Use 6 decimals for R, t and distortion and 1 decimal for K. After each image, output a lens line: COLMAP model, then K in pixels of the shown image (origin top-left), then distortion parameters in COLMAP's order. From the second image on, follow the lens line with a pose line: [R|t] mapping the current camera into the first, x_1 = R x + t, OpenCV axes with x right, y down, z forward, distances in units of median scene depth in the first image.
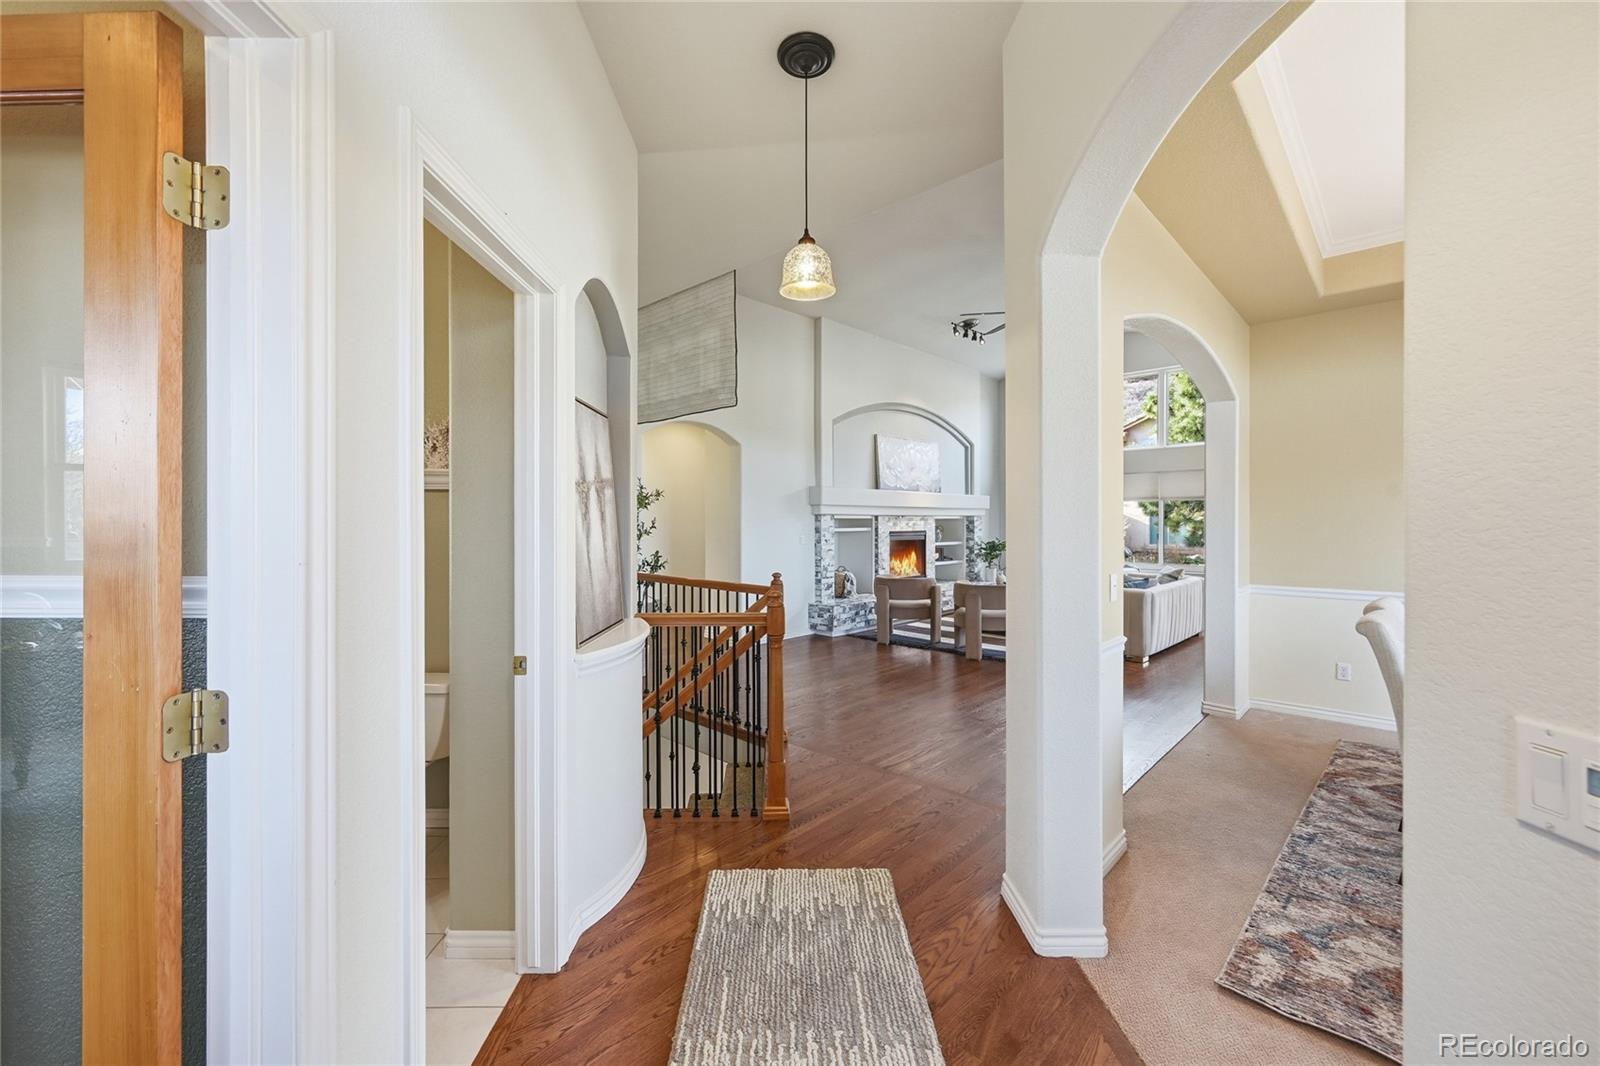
lens RADIAL K [[639.5, 0, 796.2], [0, 639.5, 523.8], [0, 0, 1]] dist [-0.000523, -0.000069]
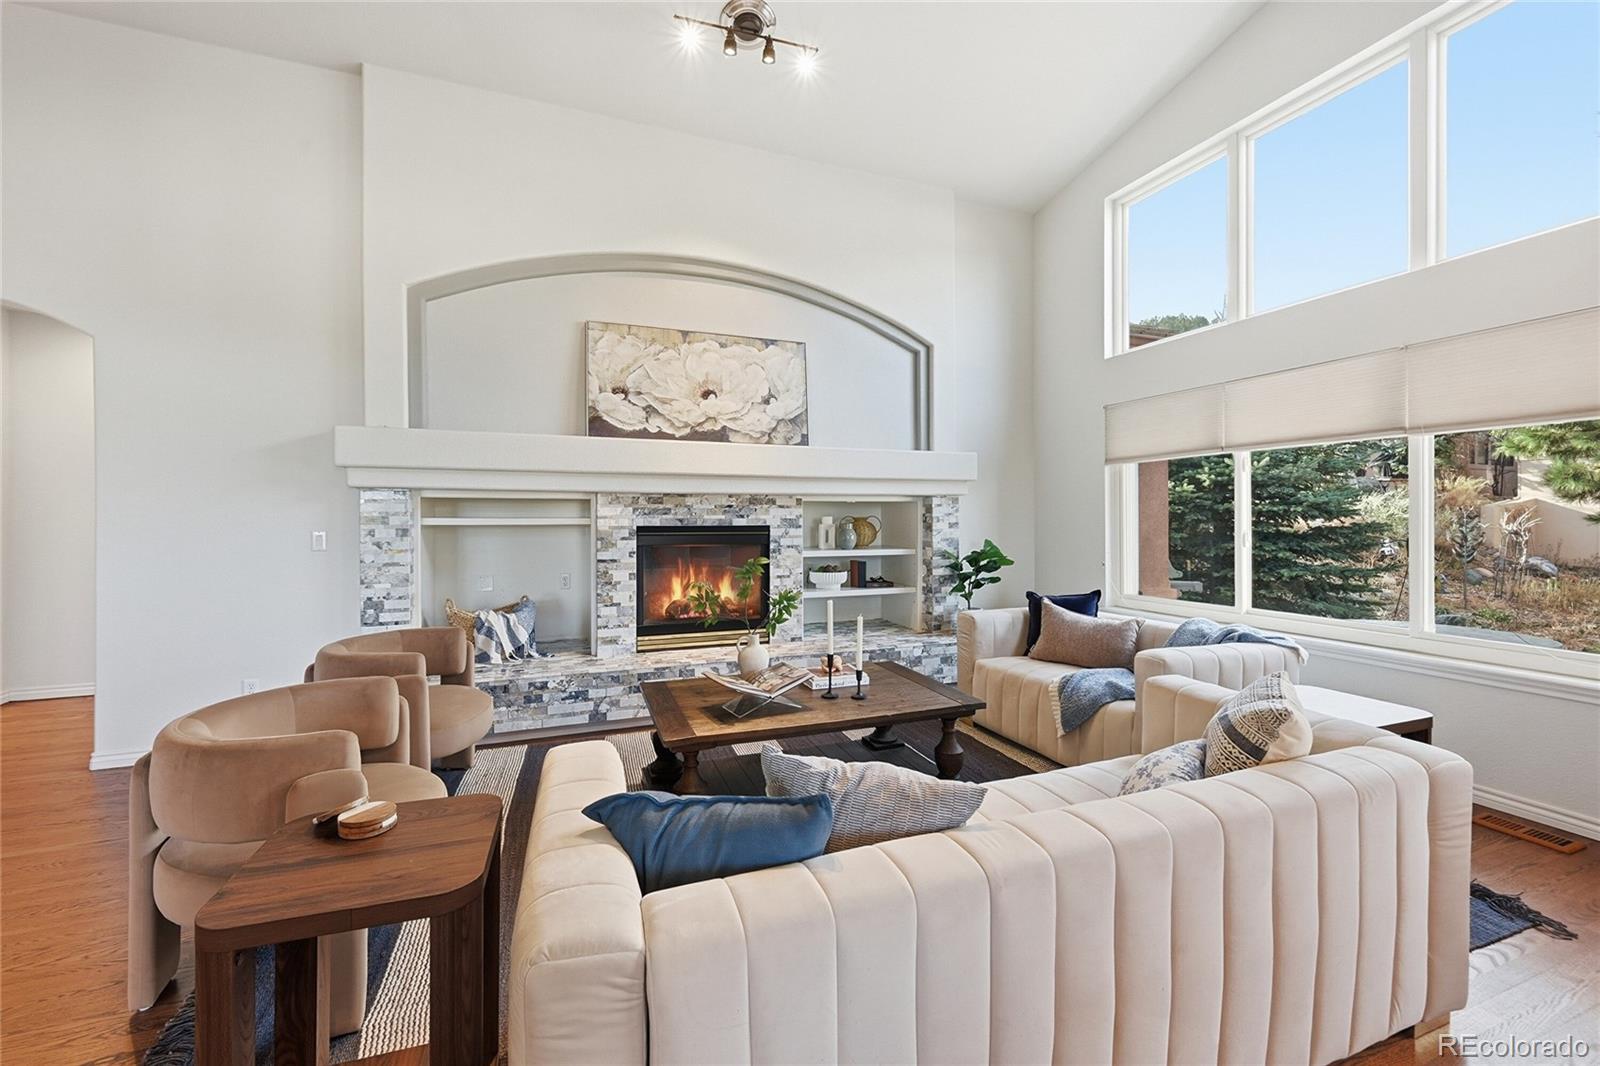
lens RADIAL K [[639.5, 0, 796.2], [0, 639.5, 523.8], [0, 0, 1]] dist [-0.000523, -0.000069]
pose [[0.910384, 0.004289, -0.413741, 0.382779], [-0.002632, 0.999986, 0.004574, 0.006648], [0.413755, -0.003075, 0.910383, 0.525373]]
